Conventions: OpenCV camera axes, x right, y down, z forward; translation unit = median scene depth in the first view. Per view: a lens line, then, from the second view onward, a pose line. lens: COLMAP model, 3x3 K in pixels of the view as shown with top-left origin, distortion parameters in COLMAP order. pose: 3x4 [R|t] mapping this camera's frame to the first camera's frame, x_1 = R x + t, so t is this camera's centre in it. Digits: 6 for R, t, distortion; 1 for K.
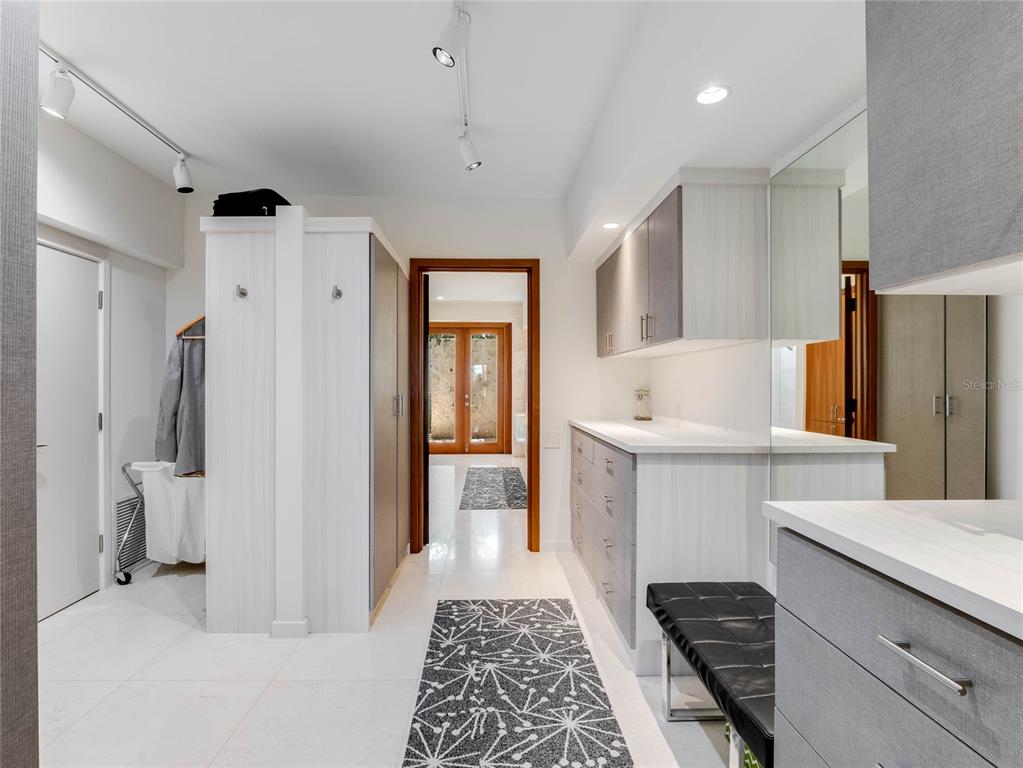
lens RADIAL K [[499.9, 0, 511.5], [0, 499.9, 384.0], [0, 0, 1]] dist [-0.013516, -0.000791]
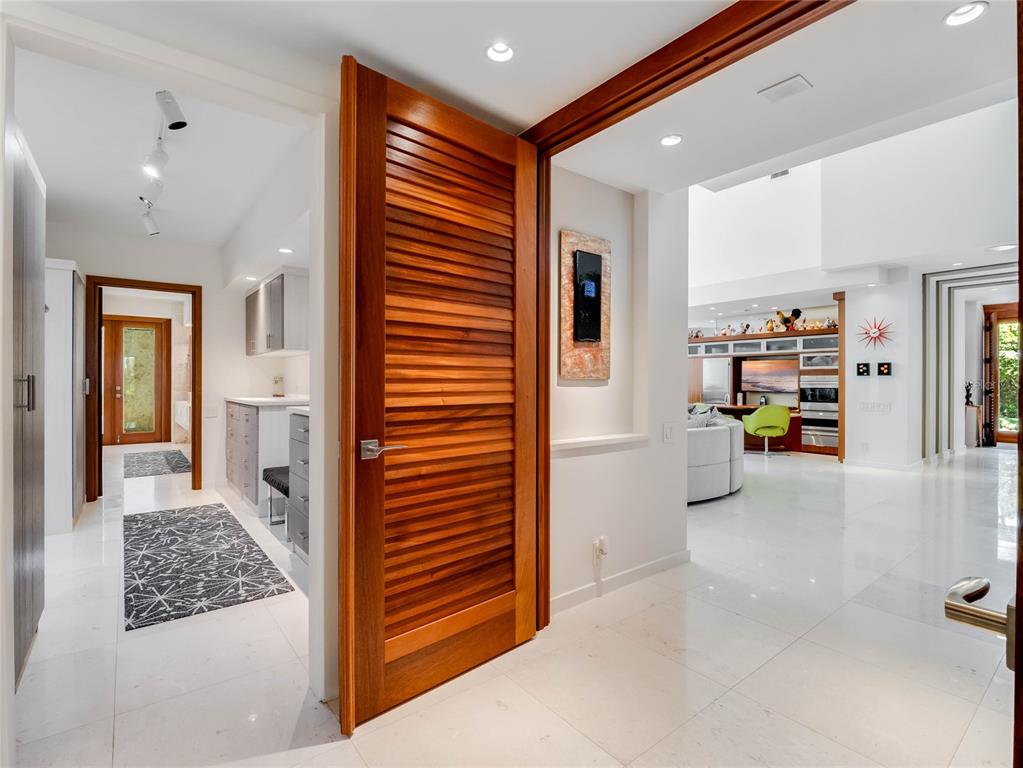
lens RADIAL K [[499.9, 0, 511.5], [0, 499.9, 384.0], [0, 0, 1]] dist [-0.013516, -0.000791]
pose [[0.817437, 0.001177, 0.576016, -0.042894], [-0.004147, 0.999984, 0.003841, 0.024461], [-0.576003, -0.005528, 0.817429, -0.746753]]
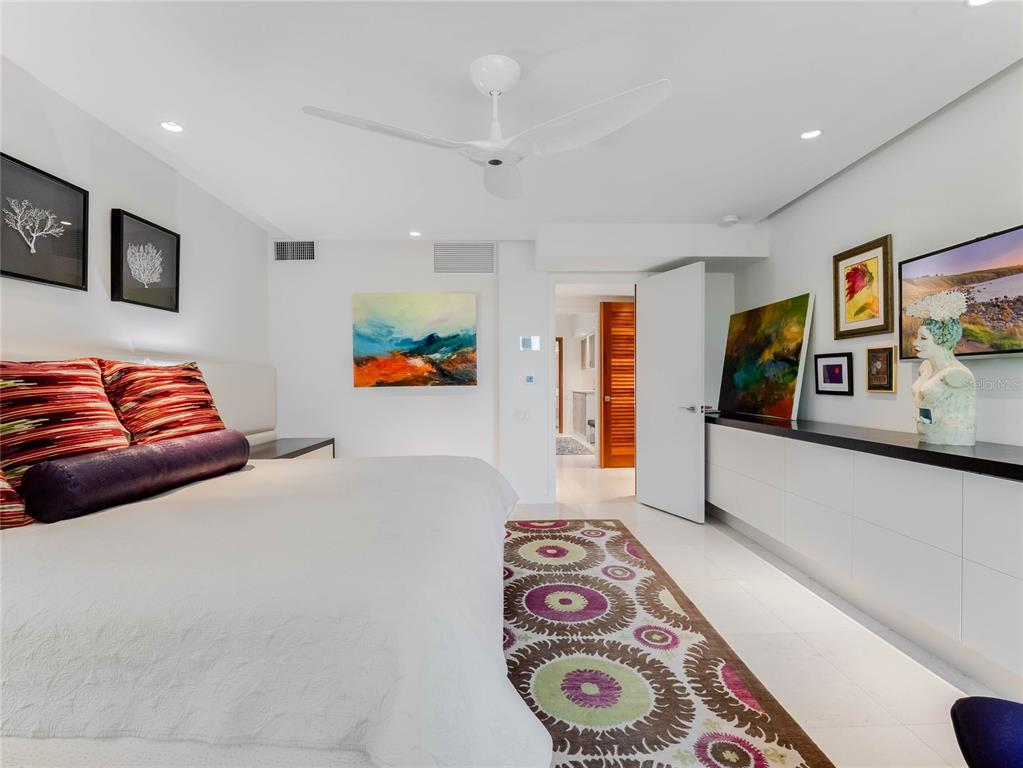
lens RADIAL K [[499.9, 0, 511.5], [0, 499.9, 384.0], [0, 0, 1]] dist [-0.013516, -0.000791]
pose [[0.999736, -0.004250, -0.022573, -0.203420], [0.004300, 0.999988, 0.002168, 0.028175], [0.022563, -0.002265, 0.999743, -2.230742]]
